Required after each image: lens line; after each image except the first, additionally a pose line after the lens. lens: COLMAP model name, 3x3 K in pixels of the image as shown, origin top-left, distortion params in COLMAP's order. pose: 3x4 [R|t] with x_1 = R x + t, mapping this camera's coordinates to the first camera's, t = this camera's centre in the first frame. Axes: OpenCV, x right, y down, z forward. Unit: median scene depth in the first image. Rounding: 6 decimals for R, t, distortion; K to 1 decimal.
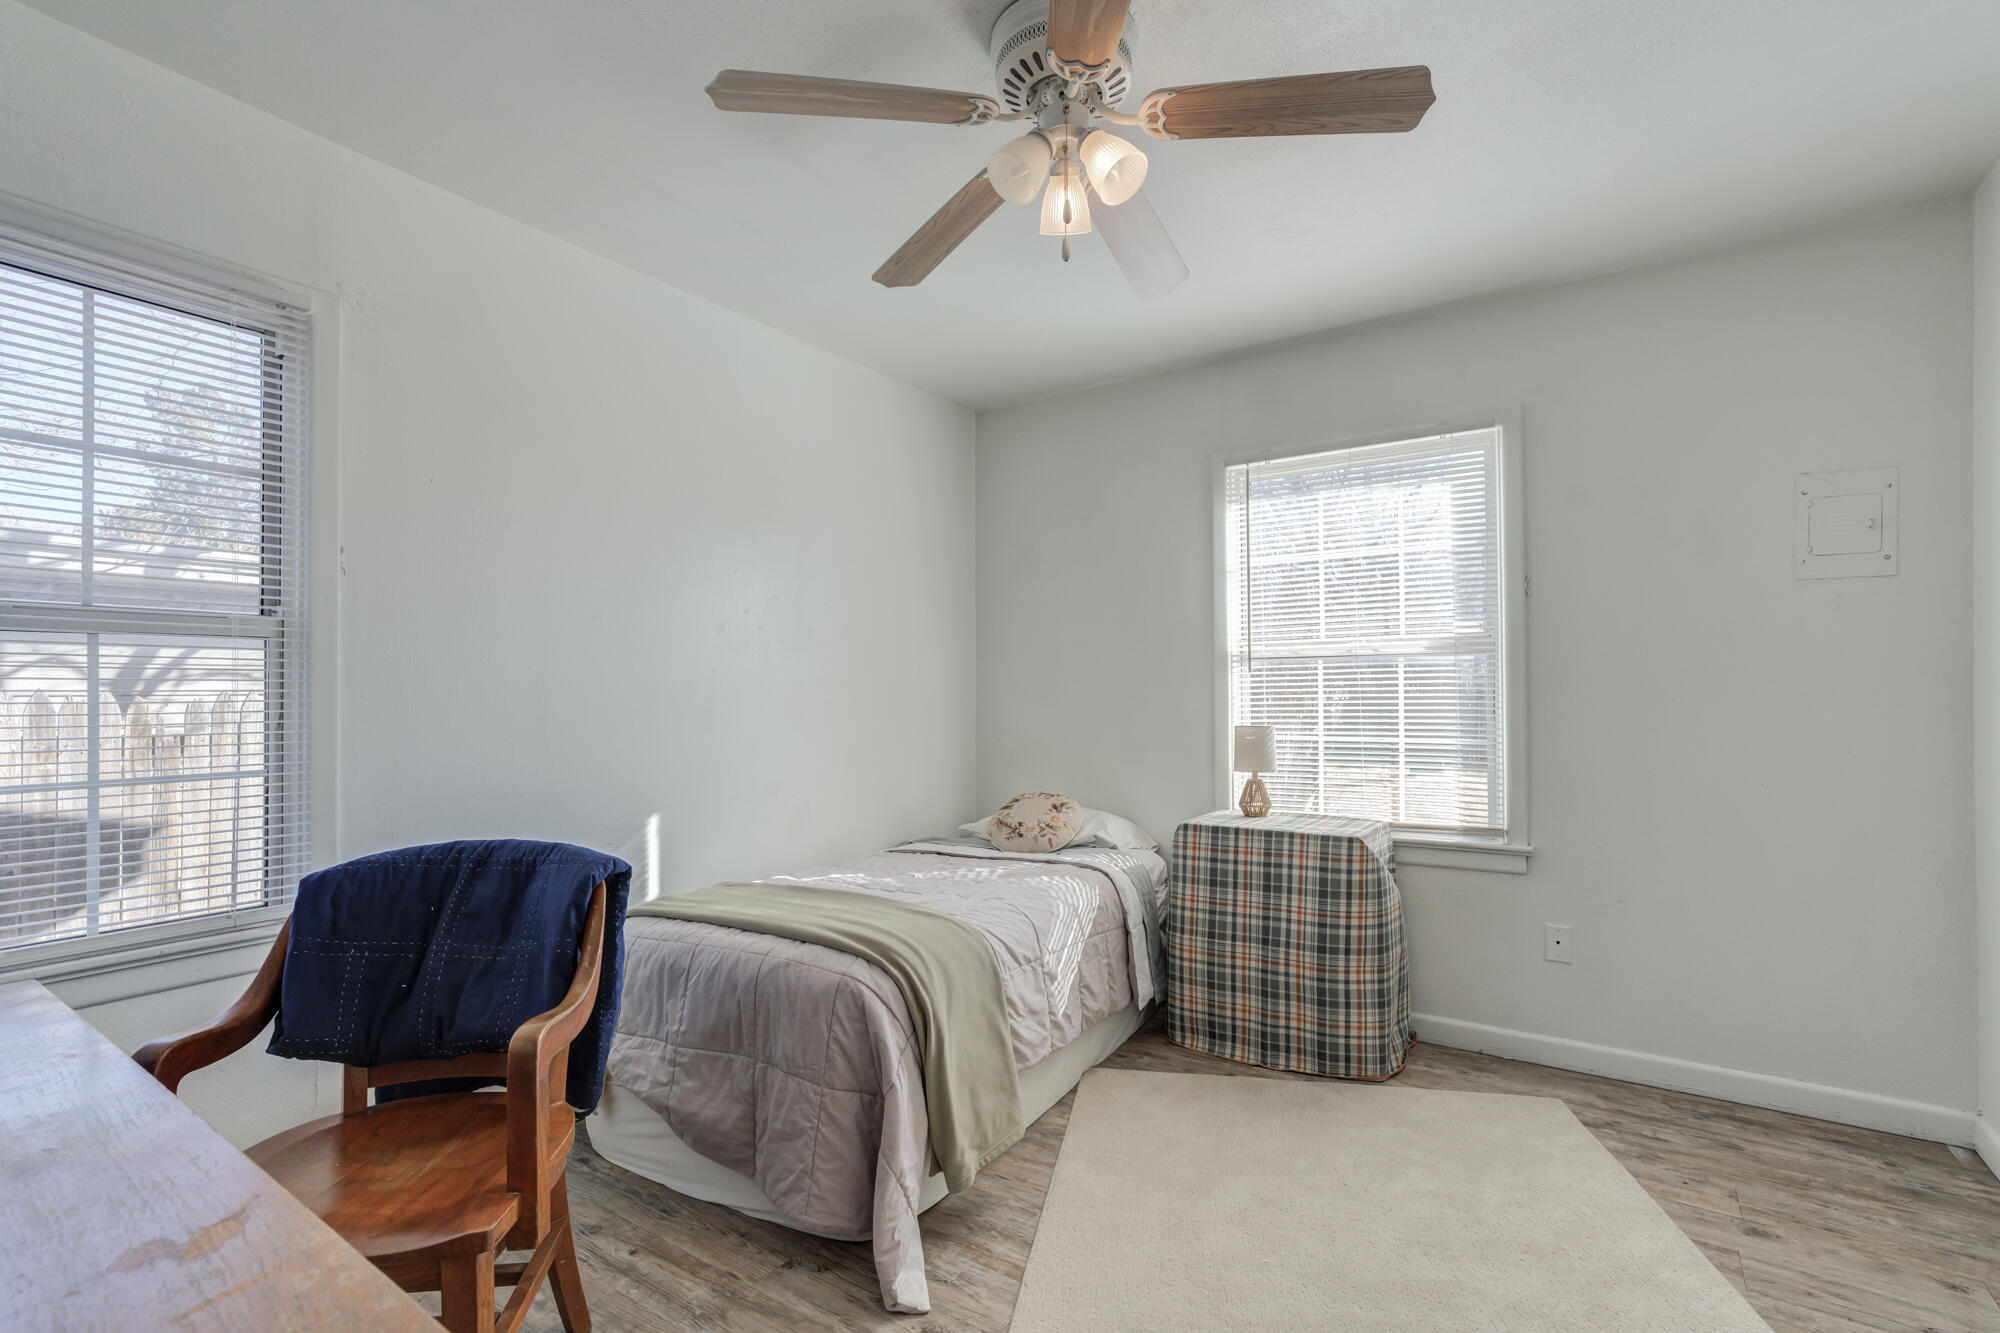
lens RADIAL K [[917.7, 0, 992.2], [0, 917.7, 659.6], [0, 0, 1]] dist [-0.017523, 0.017371]
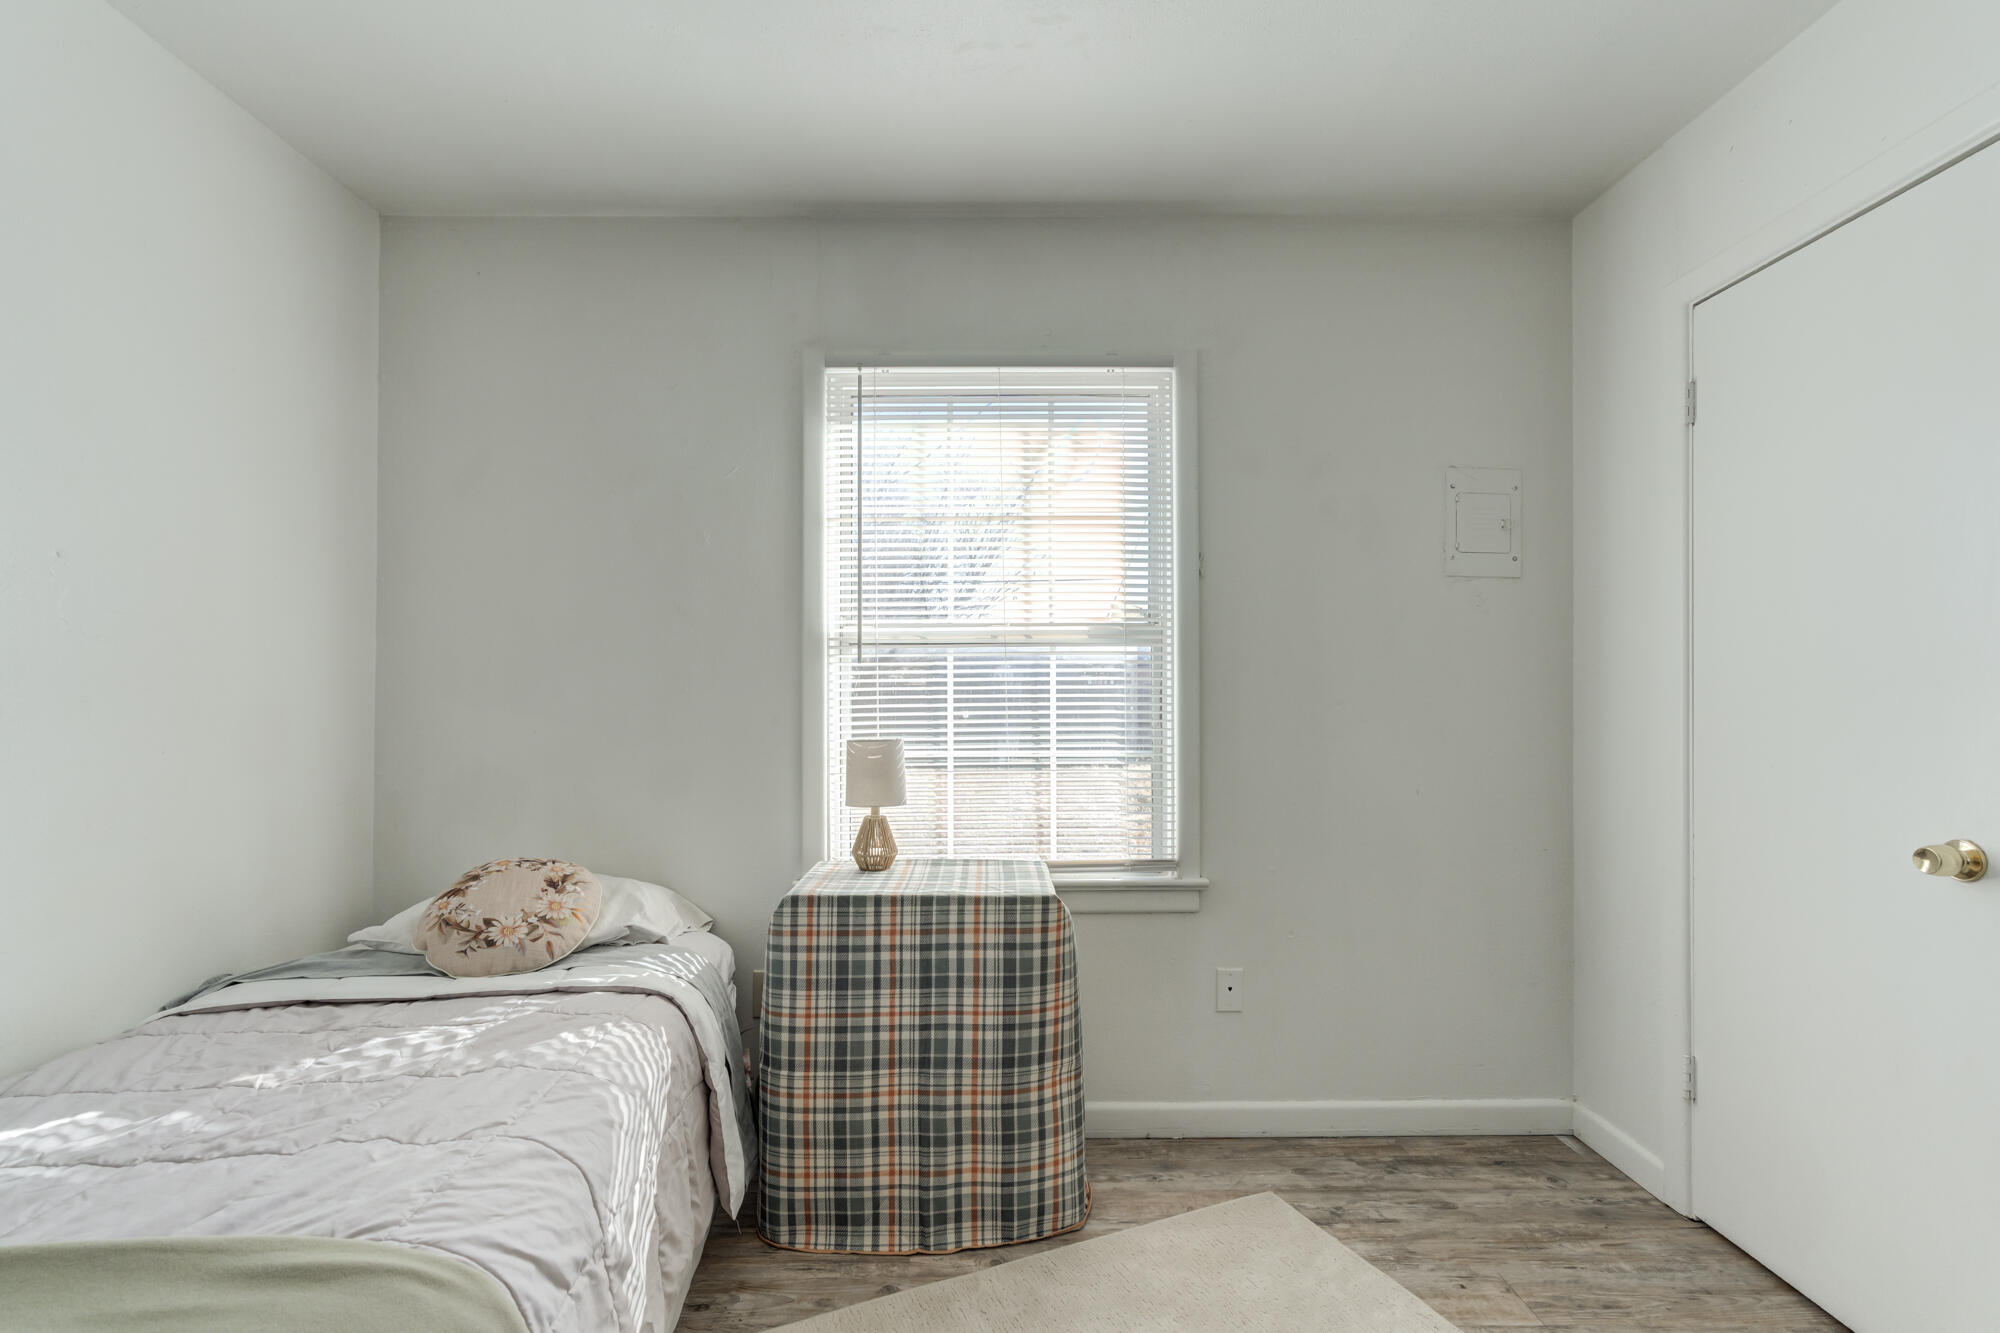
lens RADIAL K [[917.7, 0, 992.2], [0, 917.7, 659.6], [0, 0, 1]] dist [-0.017523, 0.017371]
pose [[0.810344, 0.017970, 0.585680, -0.058916], [-0.024107, 0.999706, 0.002681, 0.007778], [-0.585459, -0.016291, 0.810538, 0.412764]]
